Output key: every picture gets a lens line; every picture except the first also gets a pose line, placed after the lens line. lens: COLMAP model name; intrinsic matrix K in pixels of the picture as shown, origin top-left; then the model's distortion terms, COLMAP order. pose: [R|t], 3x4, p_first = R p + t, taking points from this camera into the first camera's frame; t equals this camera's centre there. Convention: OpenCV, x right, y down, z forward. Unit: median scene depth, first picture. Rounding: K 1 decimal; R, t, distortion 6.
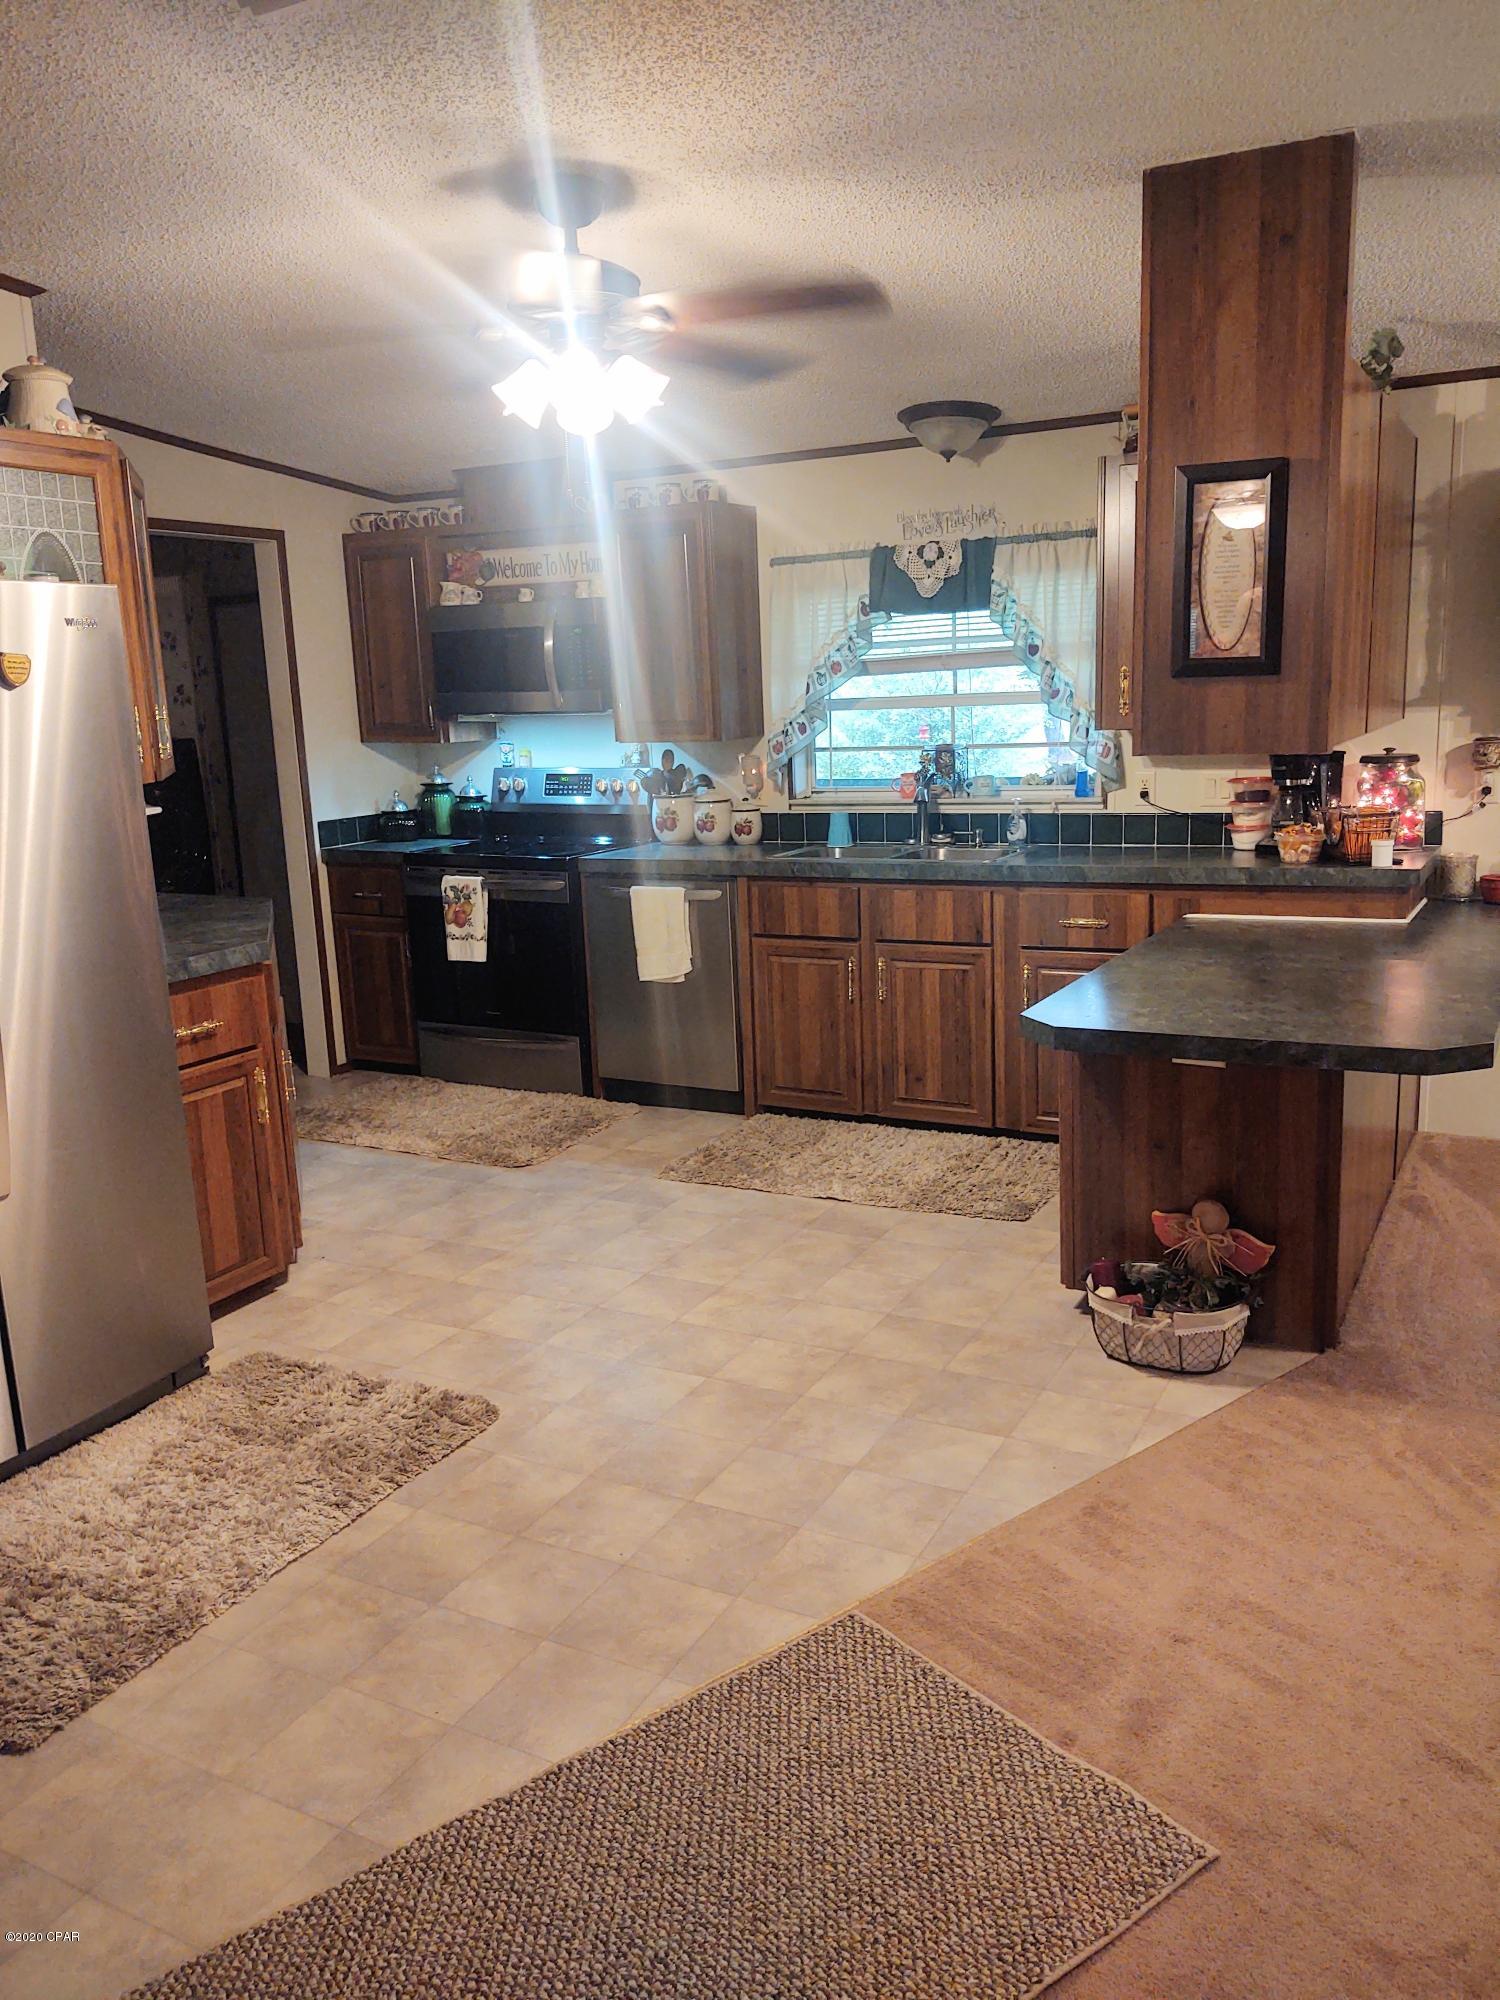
lens RADIAL K [[1522.4, 0, 747.9], [0, 1522.4, 1001.0], [0, 0, 1]] dist [-0.025654, 0.005407]
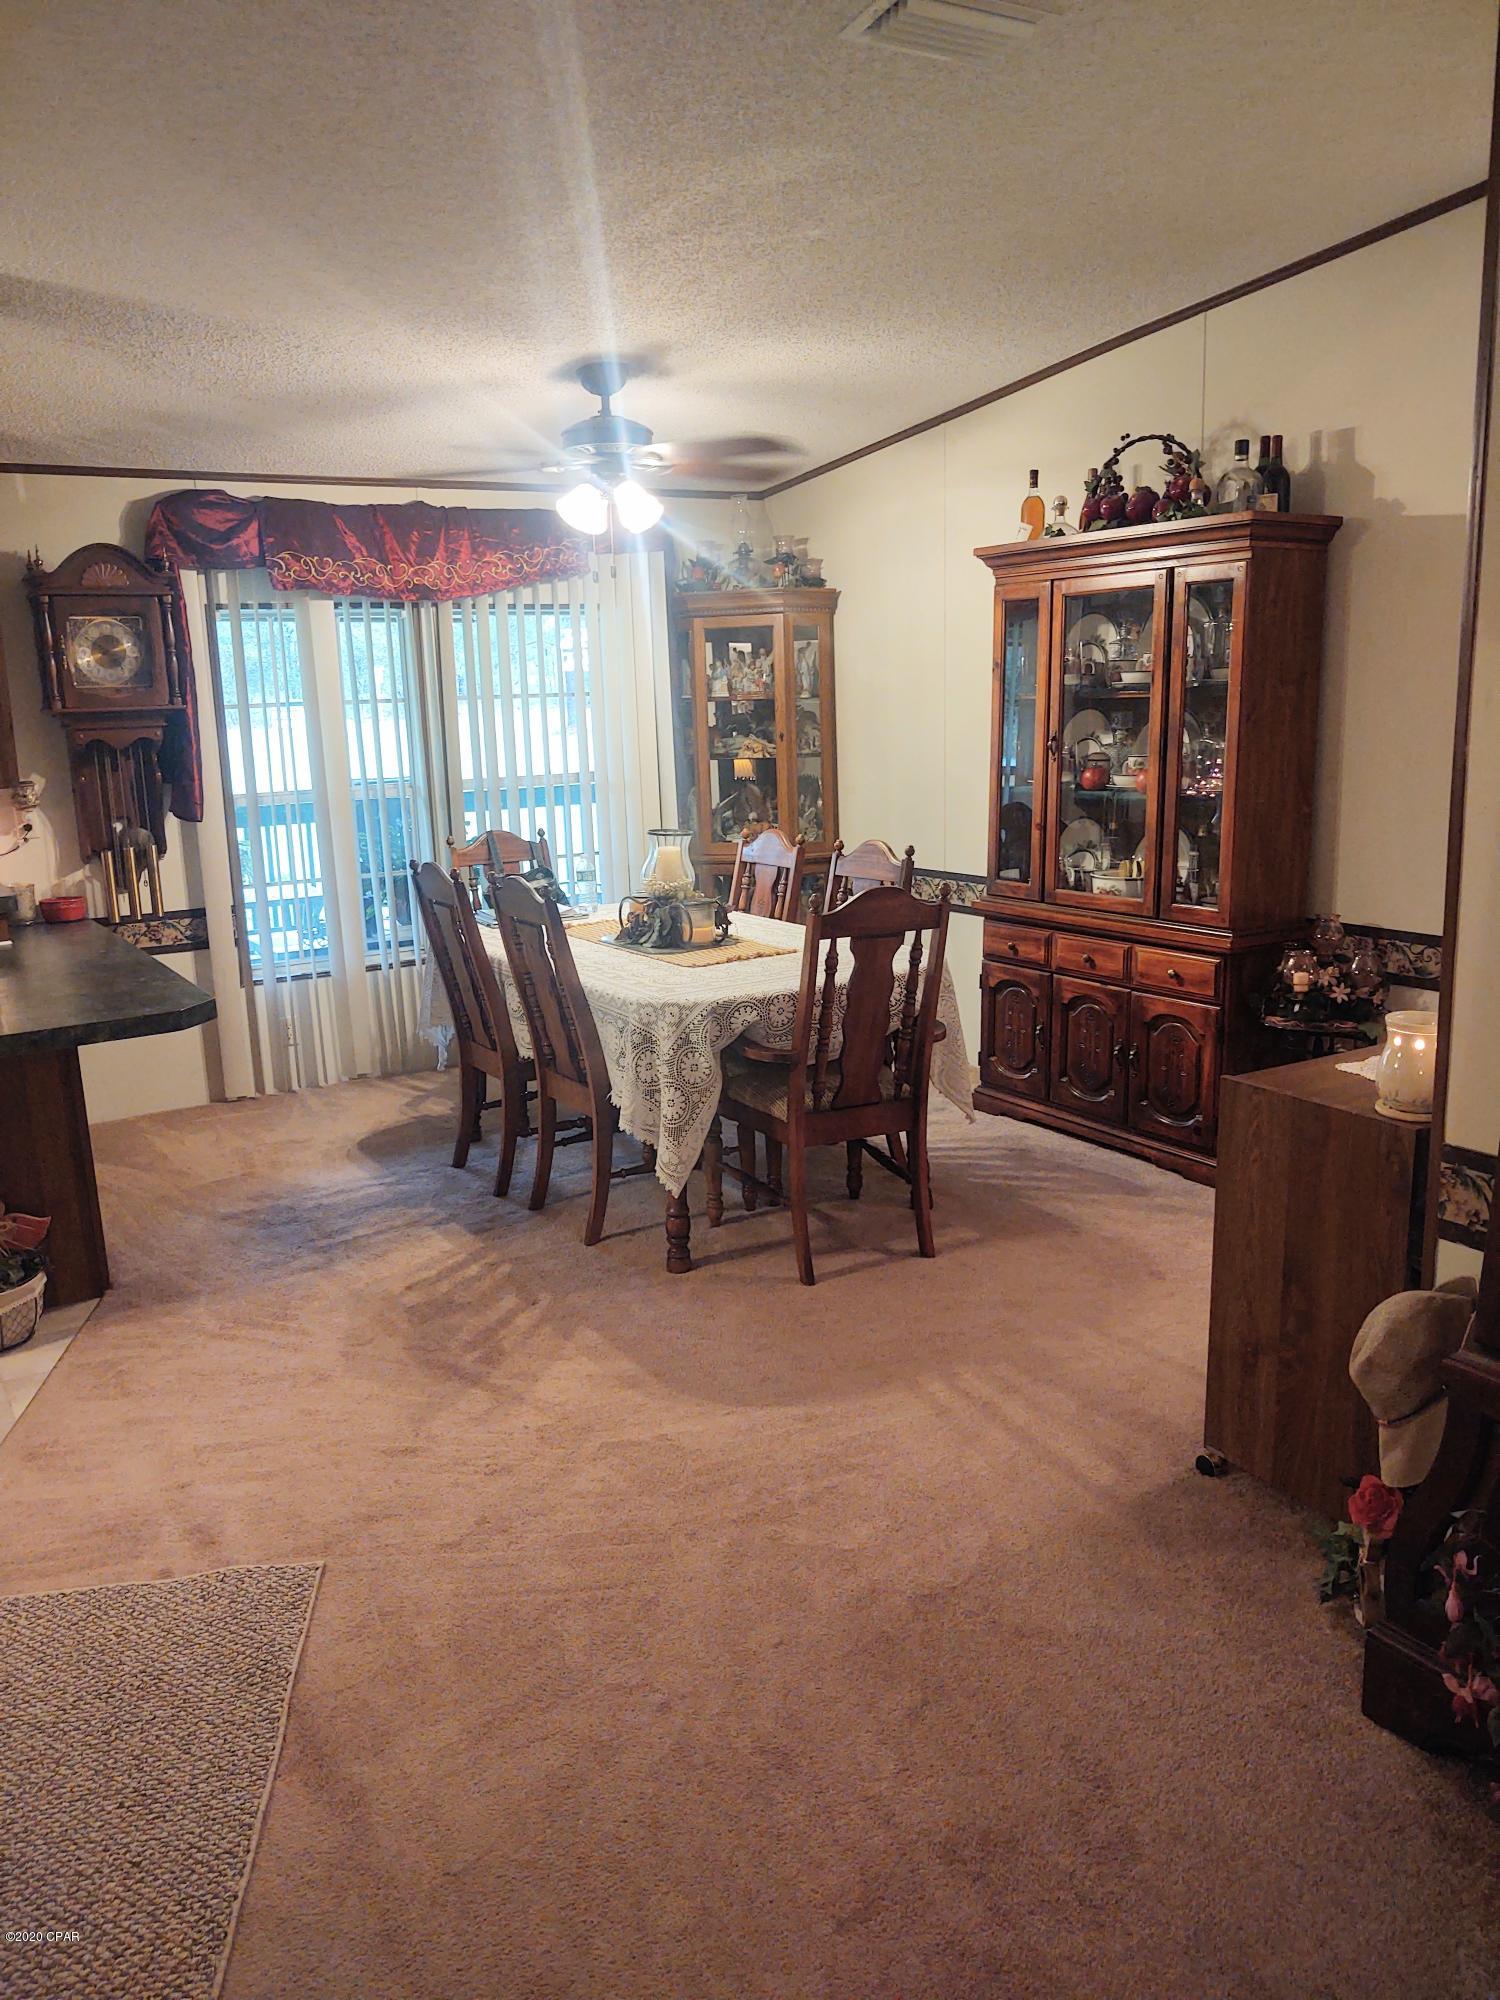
lens RADIAL K [[1522.4, 0, 749.4], [0, 1522.4, 1005.2], [0, 0, 1]] dist [-0.025654, 0.005407]
pose [[0.499638, -0.155935, 0.852083, -0.344368], [0.189396, 0.979529, 0.068201, 0.026524], [-0.845276, 0.127306, 0.518944, -0.065431]]
